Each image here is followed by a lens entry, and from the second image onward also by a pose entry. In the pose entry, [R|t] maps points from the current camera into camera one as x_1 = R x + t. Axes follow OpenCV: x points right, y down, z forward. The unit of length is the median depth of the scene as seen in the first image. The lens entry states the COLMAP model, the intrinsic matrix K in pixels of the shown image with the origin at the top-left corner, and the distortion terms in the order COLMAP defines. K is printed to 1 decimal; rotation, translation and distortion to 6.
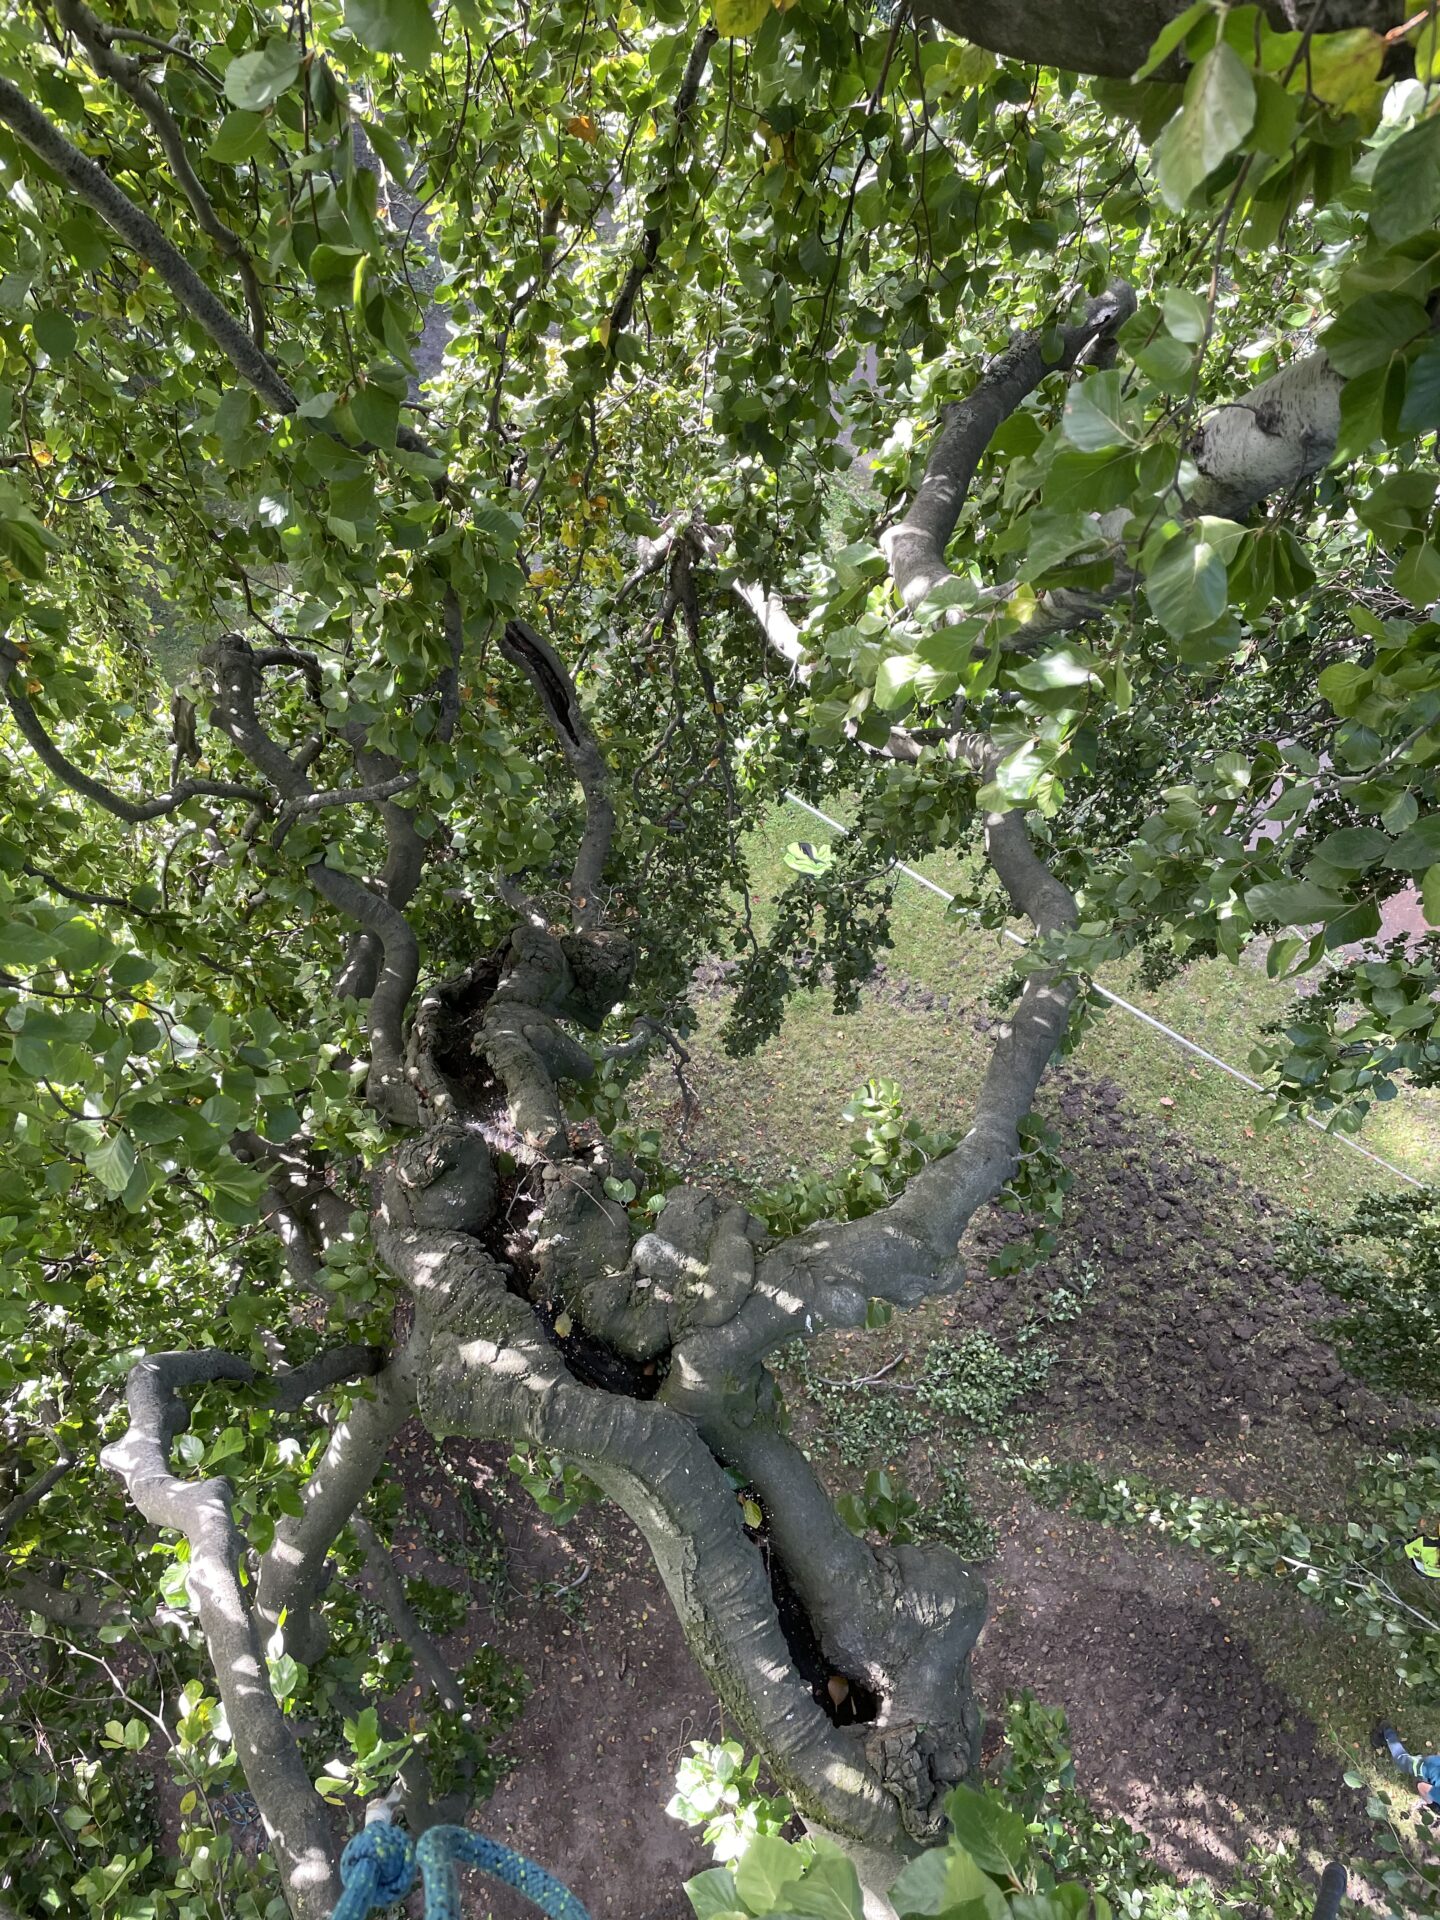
lens RADIAL K [[1434.0, 0, 720.0], [0, 1434.0, 960.0], [0, 0, 1]] dist [-0.000305, 0.002375]
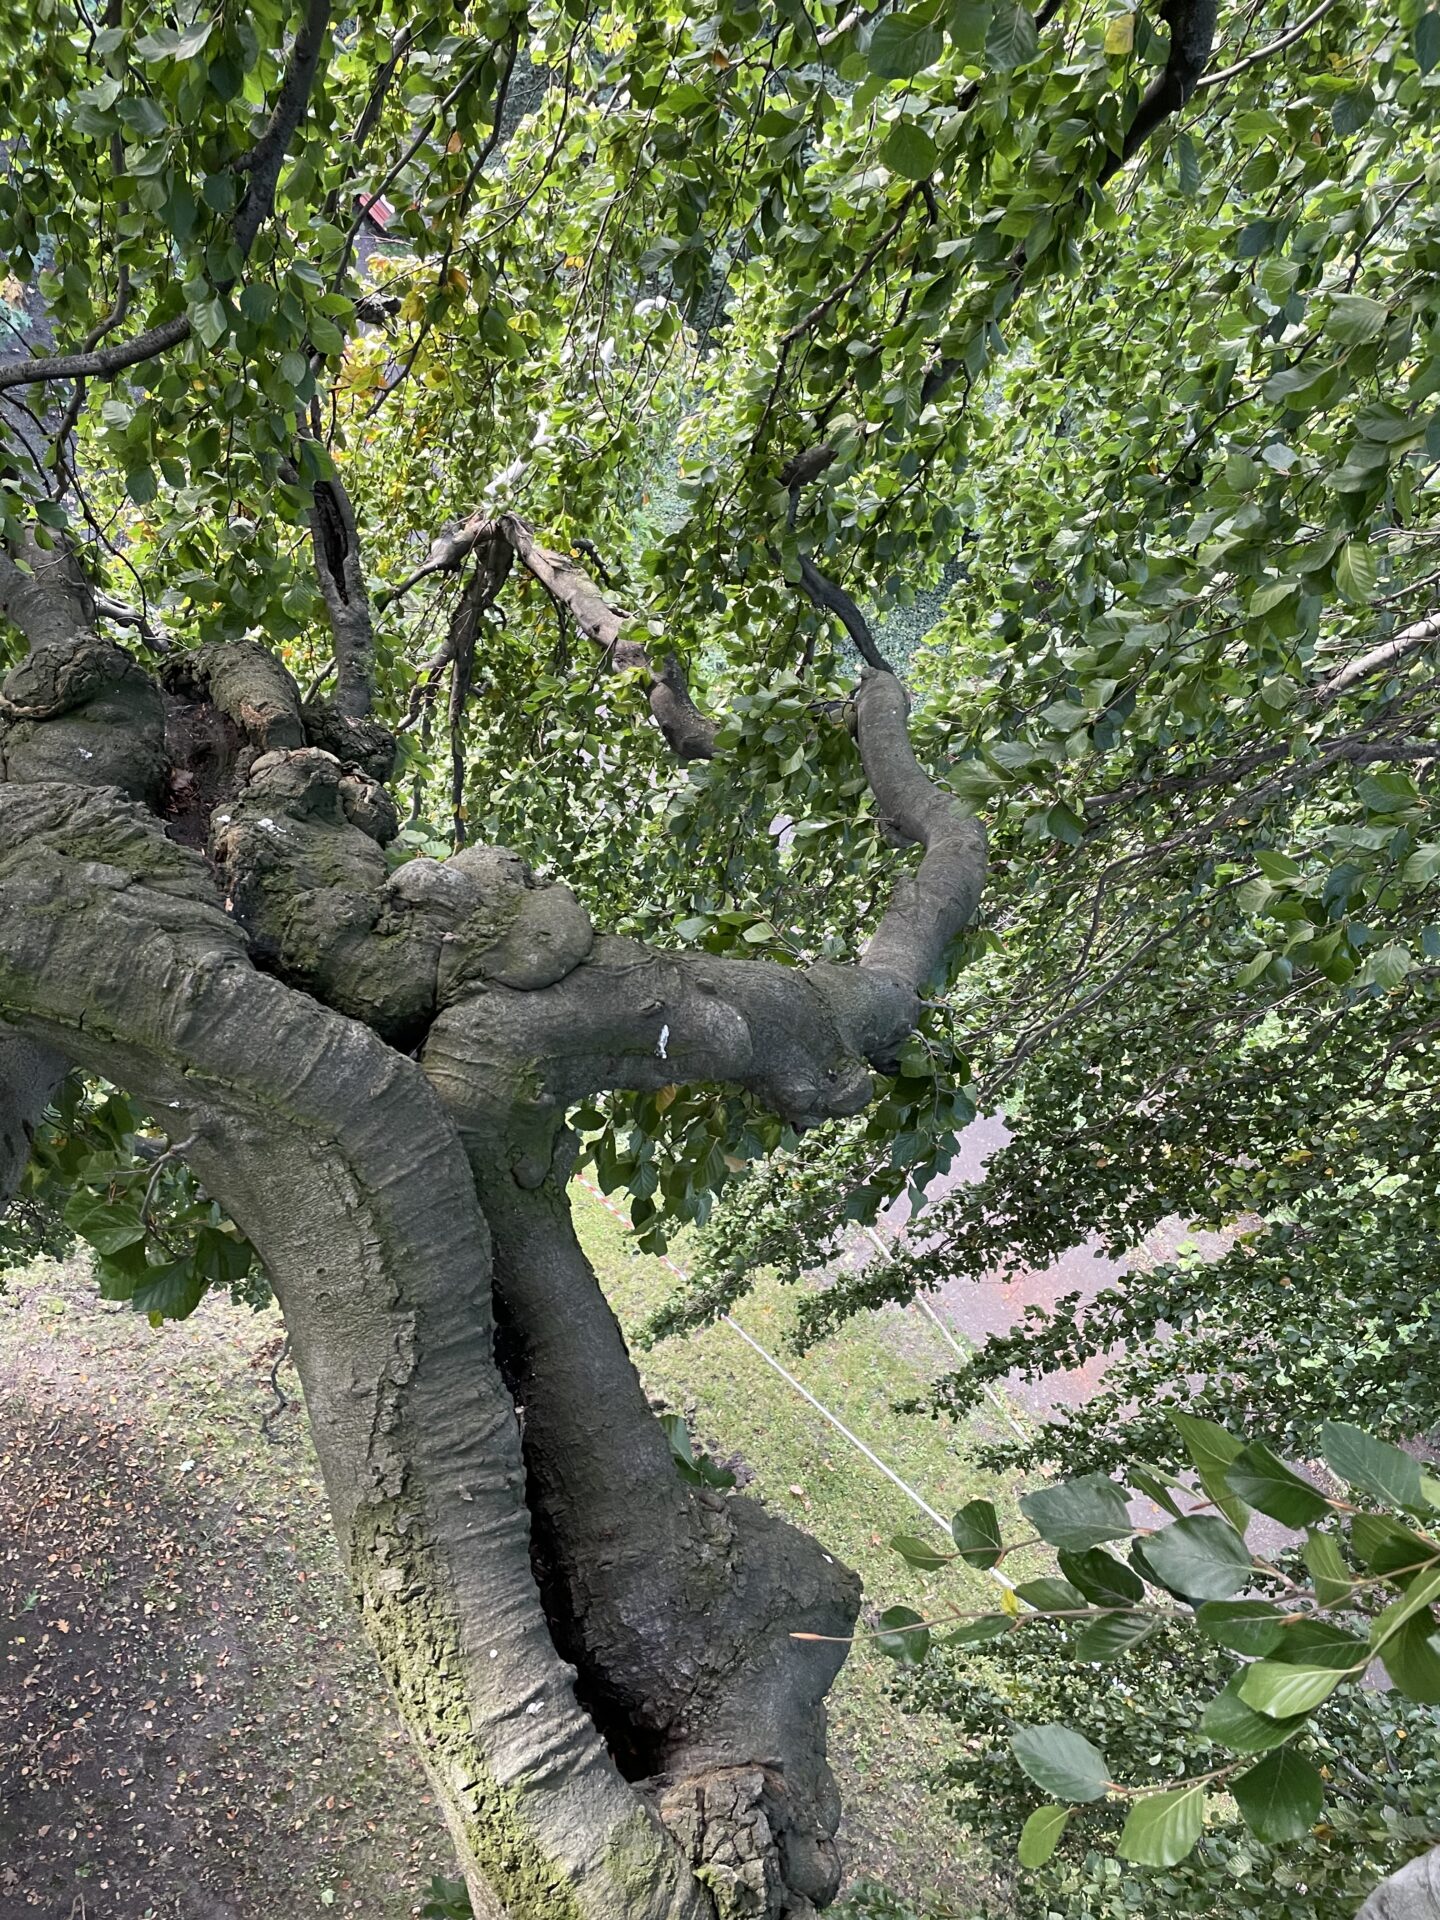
lens RADIAL K [[1434.0, 0, 720.0], [0, 1434.0, 960.0], [0, 0, 1]] dist [-0.000305, 0.002375]
pose [[0.951904, 0.212801, 0.220443, -0.012156], [-0.138155, 0.940280, -0.311107, 0.092495], [-0.273482, 0.265689, 0.924455, 0.096918]]
